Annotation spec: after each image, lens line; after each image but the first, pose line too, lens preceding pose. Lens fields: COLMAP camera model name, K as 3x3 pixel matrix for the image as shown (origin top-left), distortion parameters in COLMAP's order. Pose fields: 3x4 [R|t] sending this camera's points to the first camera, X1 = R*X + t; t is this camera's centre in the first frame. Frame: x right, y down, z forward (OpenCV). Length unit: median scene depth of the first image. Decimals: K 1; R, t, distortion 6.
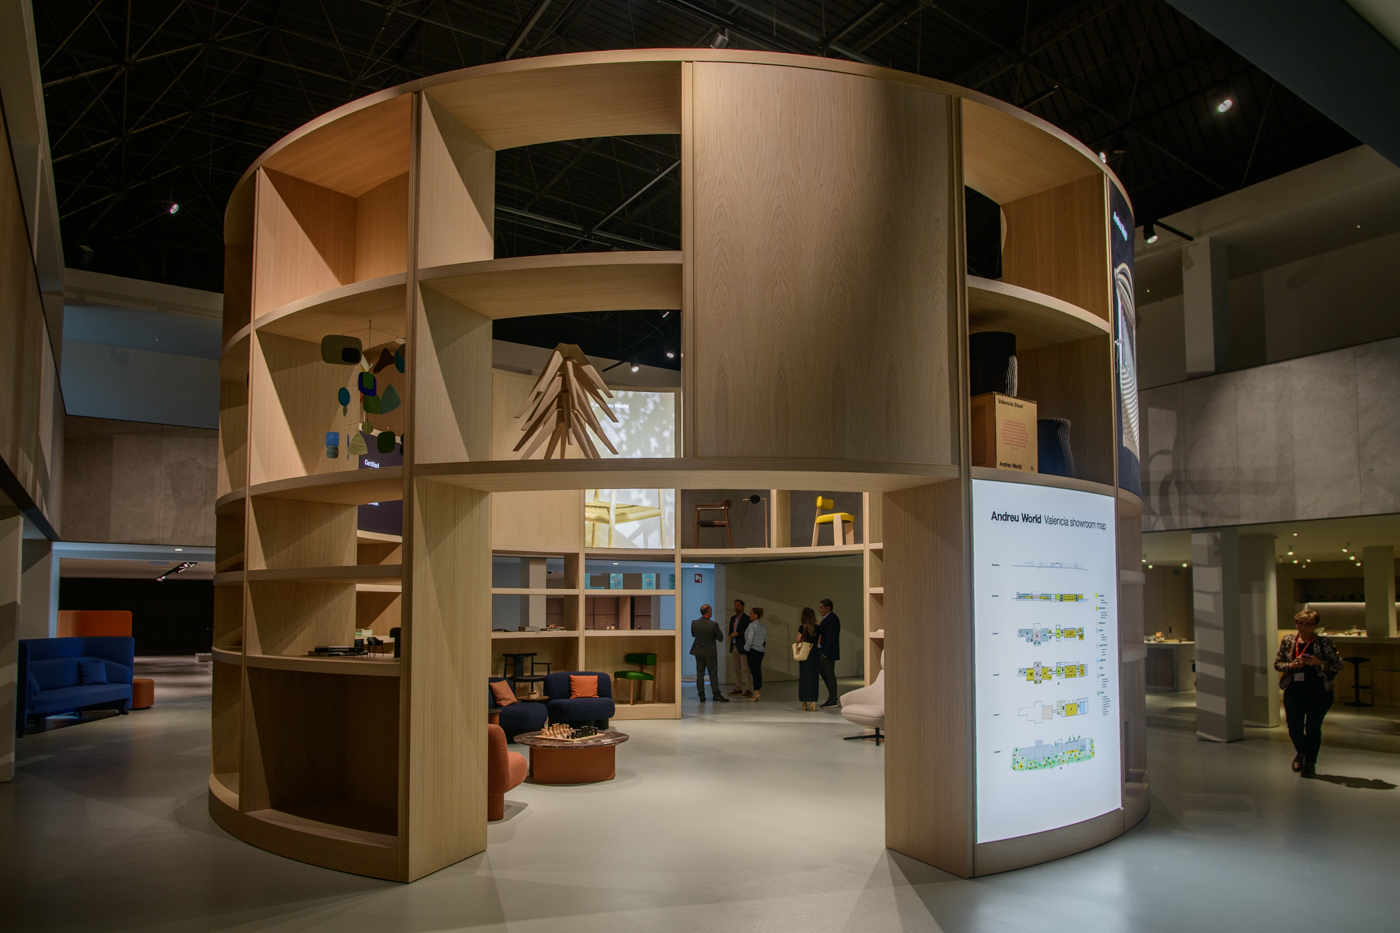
lens RADIAL K [[894.3, 0, 698.3], [0, 894.3, 570.6], [0, 0, 1]] dist [-0.017463, 0.001037]
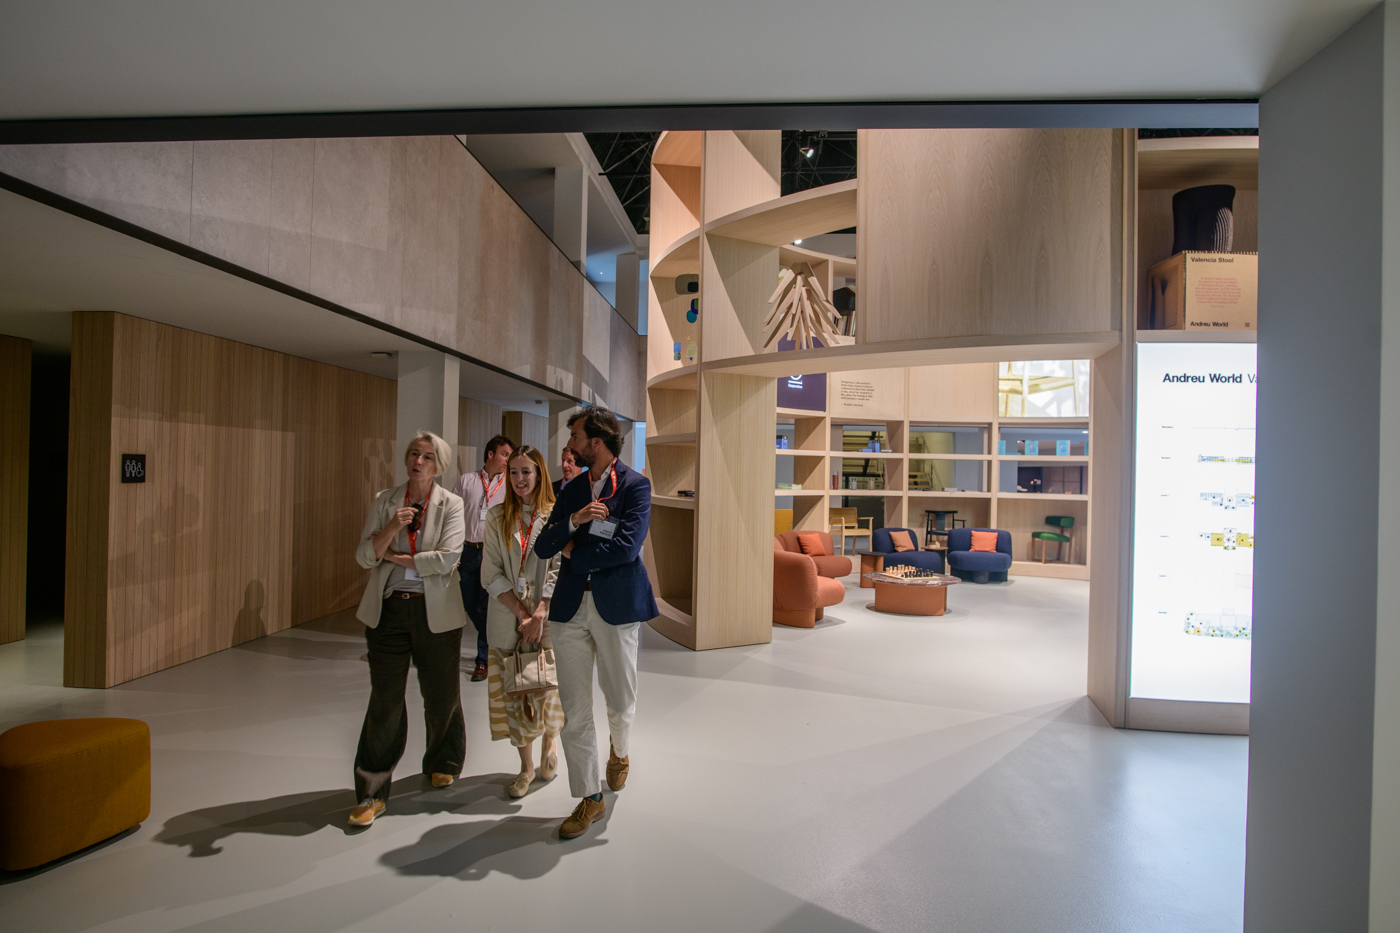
lens RADIAL K [[819.6, 0, 710.6], [0, 819.6, 462.1], [0, 0, 1]] dist [-0.021100, 0.001425]
pose [[0.793273, 0.011463, -0.608758, 0.203743], [0.004060, 0.999701, 0.024116, 0.003792], [0.608852, -0.021602, 0.792990, -0.014877]]
